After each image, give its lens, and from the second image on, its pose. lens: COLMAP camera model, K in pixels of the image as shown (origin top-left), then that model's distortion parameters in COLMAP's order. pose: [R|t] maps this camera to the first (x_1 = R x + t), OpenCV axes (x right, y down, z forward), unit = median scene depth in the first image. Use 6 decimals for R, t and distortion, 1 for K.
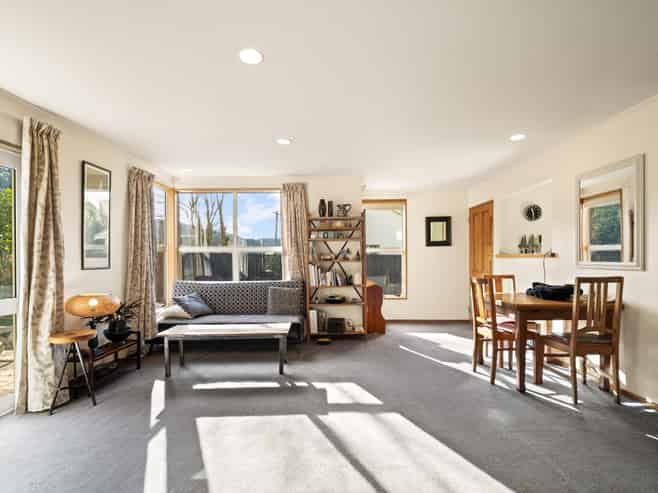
lens RADIAL K [[325.4, 0, 330.2], [0, 325.4, 252.7], [0, 0, 1]] dist [-0.001590, -0.000452]
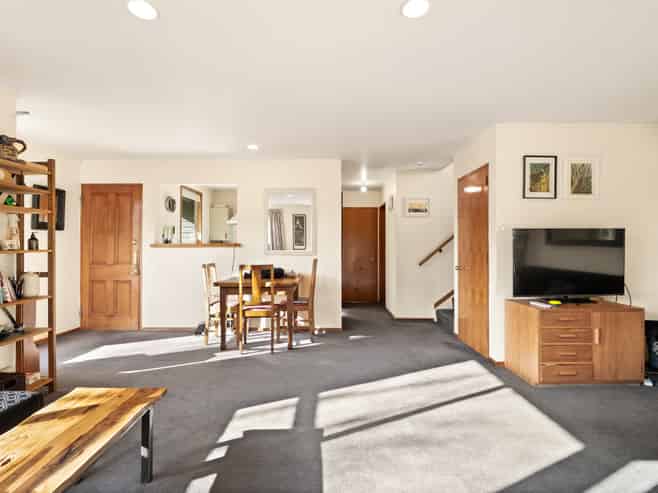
lens RADIAL K [[329.8, 0, 329.0], [0, 329.8, 246.5], [0, 0, 1]] dist [-0.001448, -0.000164]
pose [[0.001392, 0.009649, 0.999952, -0.546876], [-0.016700, 0.999814, -0.009624, 0.016926], [-0.999860, -0.016686, 0.001553, 0.617212]]
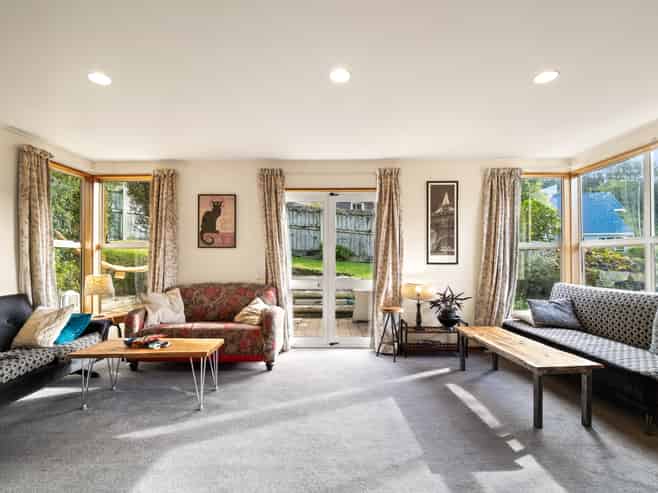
lens RADIAL K [[329.8, 0, 329.0], [0, 329.8, 246.5], [0, 0, 1]] dist [-0.001448, -0.000164]
pose [[-0.003975, -0.027859, -0.999604, 0.458386], [0.016518, 0.999474, -0.027921, 0.009293], [0.999856, -0.016623, -0.003513, 0.486930]]
